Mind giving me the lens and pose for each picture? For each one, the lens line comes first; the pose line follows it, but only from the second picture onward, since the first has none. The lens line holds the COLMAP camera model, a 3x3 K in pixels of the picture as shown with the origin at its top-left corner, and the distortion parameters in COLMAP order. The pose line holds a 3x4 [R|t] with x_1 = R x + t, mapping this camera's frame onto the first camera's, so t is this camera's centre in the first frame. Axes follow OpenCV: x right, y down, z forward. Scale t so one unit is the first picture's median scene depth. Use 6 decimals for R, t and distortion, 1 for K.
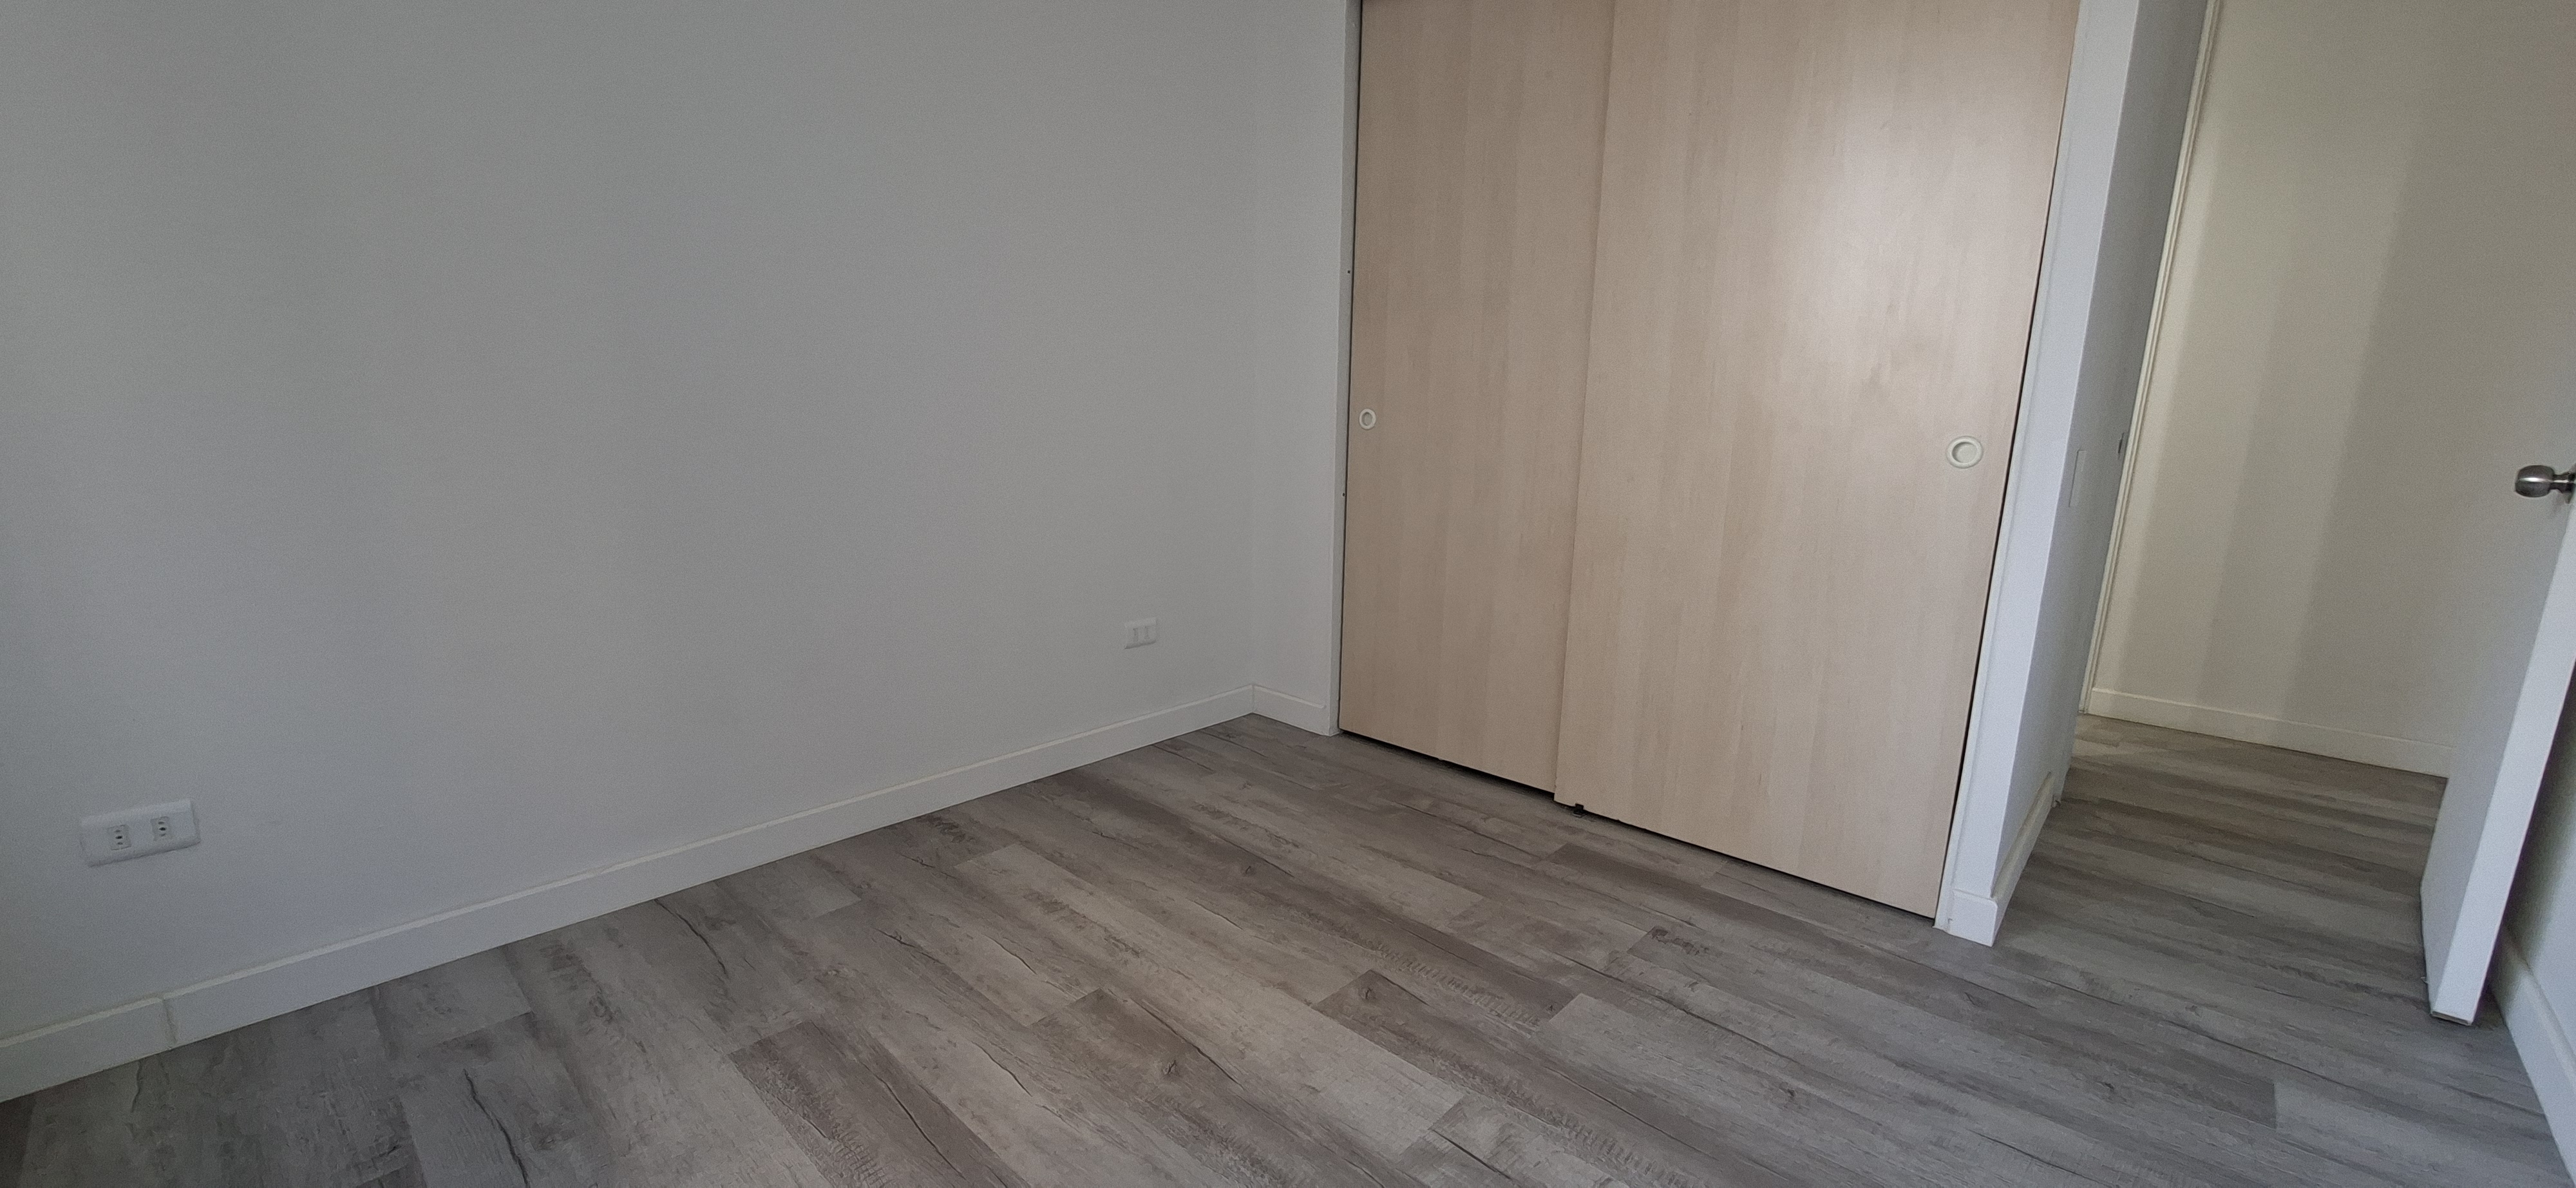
lens RADIAL K [[1019.6, 0, 1298.0], [0, 1019.6, 594.6], [0, 0, 1]] dist [-0.014397, 0.006440]
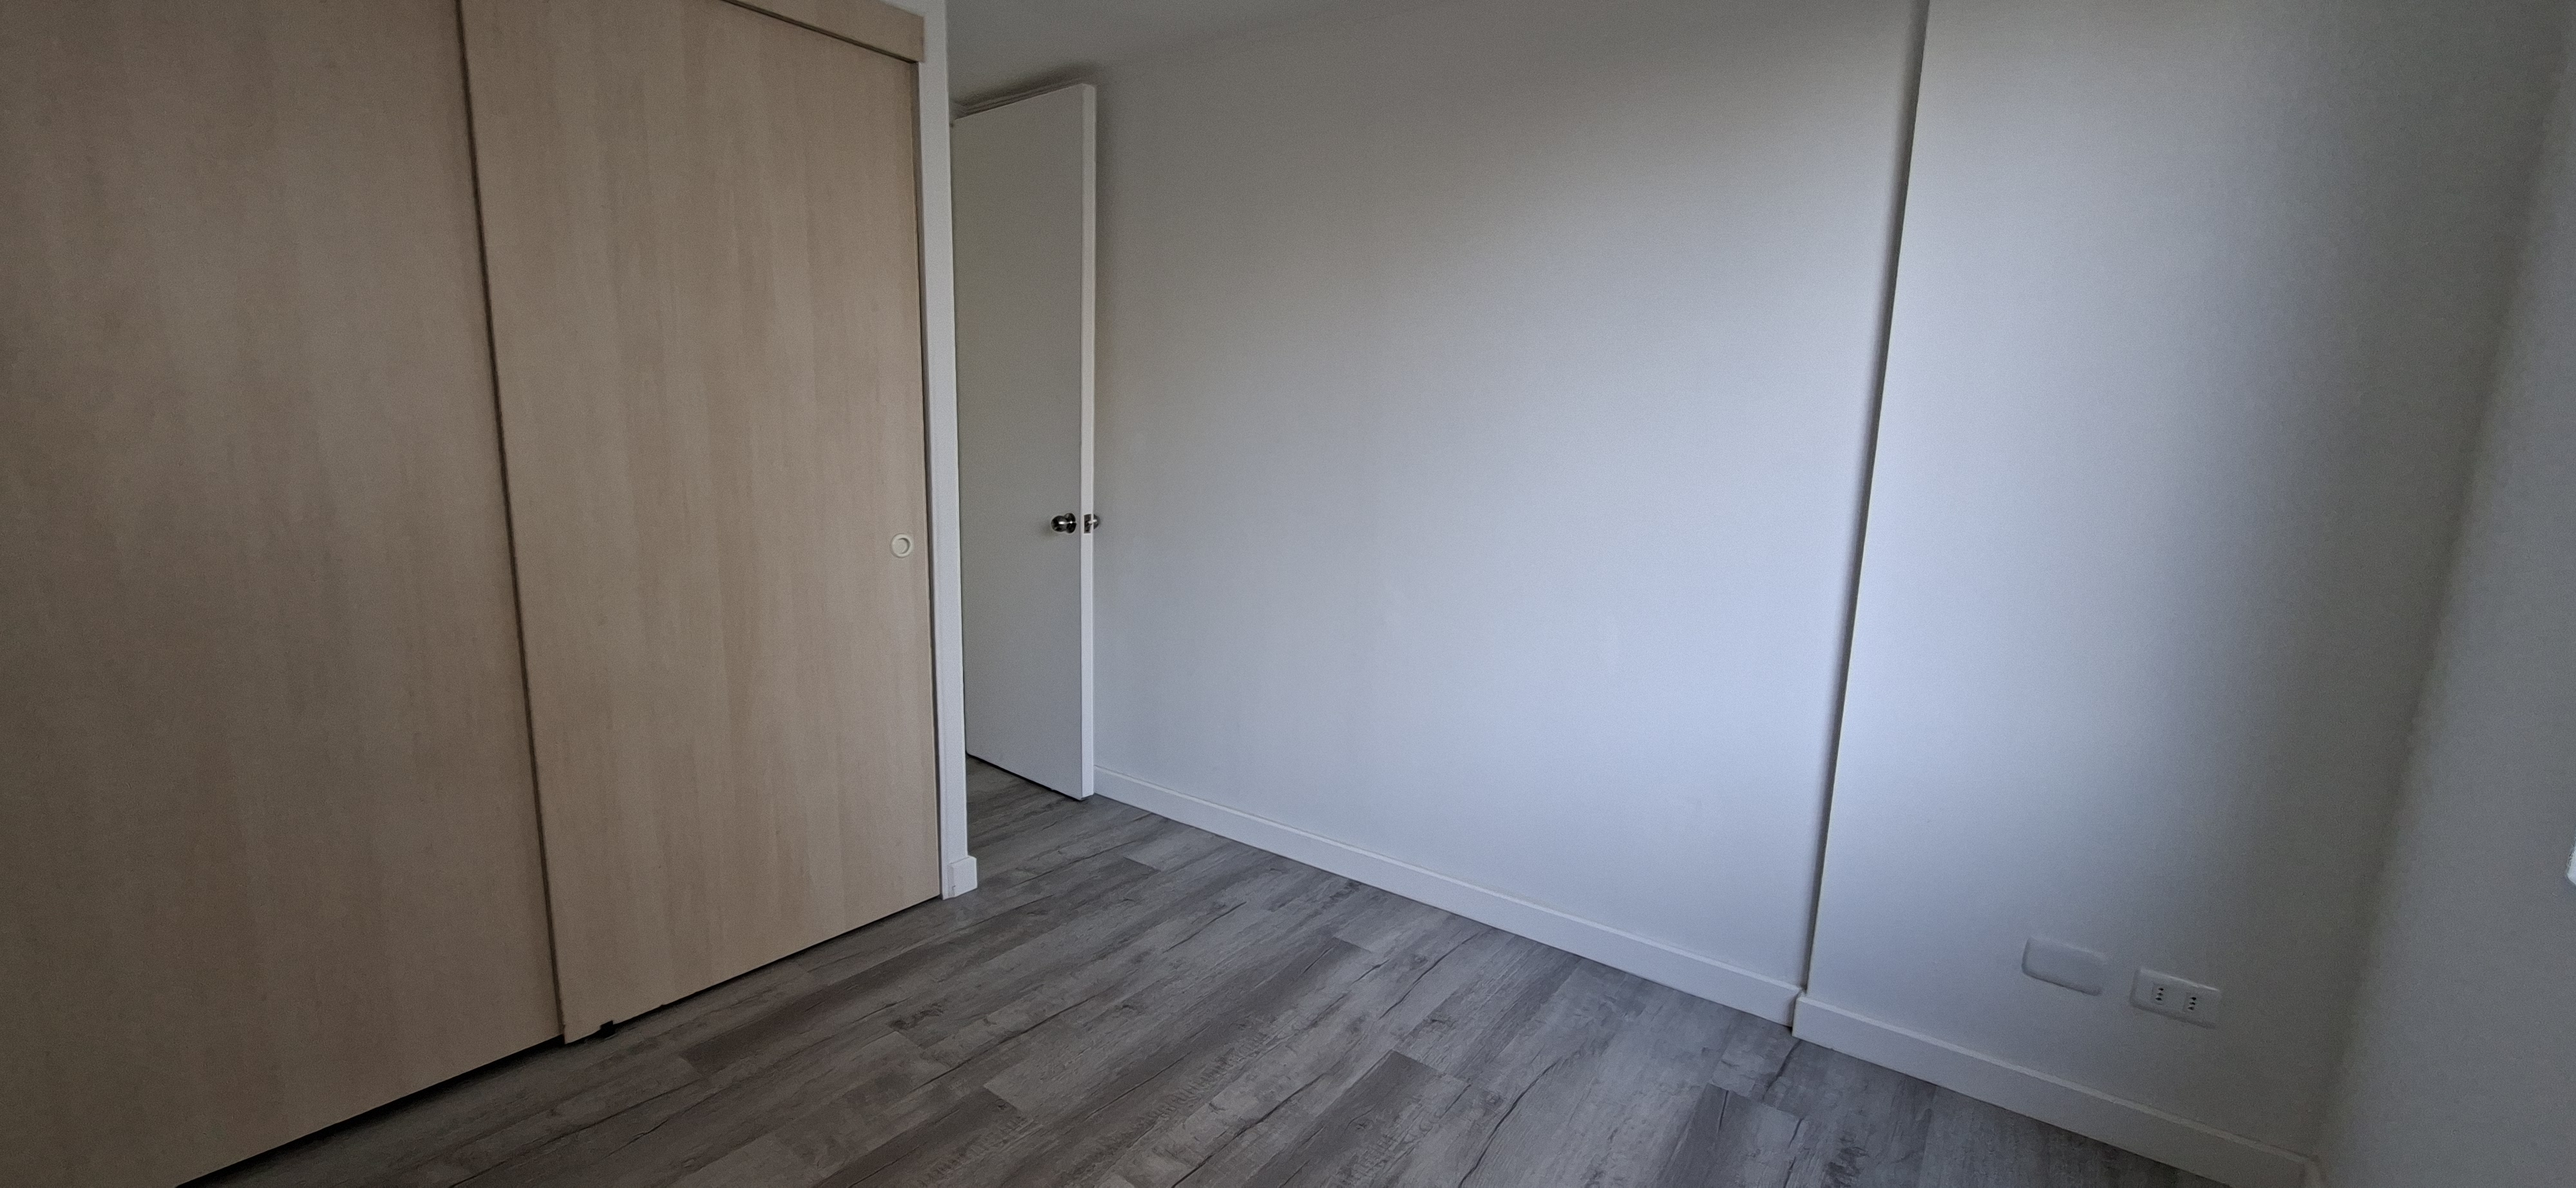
lens RADIAL K [[1019.6, 0, 1298.0], [0, 1019.6, 594.6], [0, 0, 1]] dist [-0.014397, 0.006440]
pose [[-0.111379, -0.181455, 0.977072, -0.679375], [0.166693, 0.965848, 0.198373, -0.253293], [-0.979698, 0.184965, -0.077328, 0.630244]]
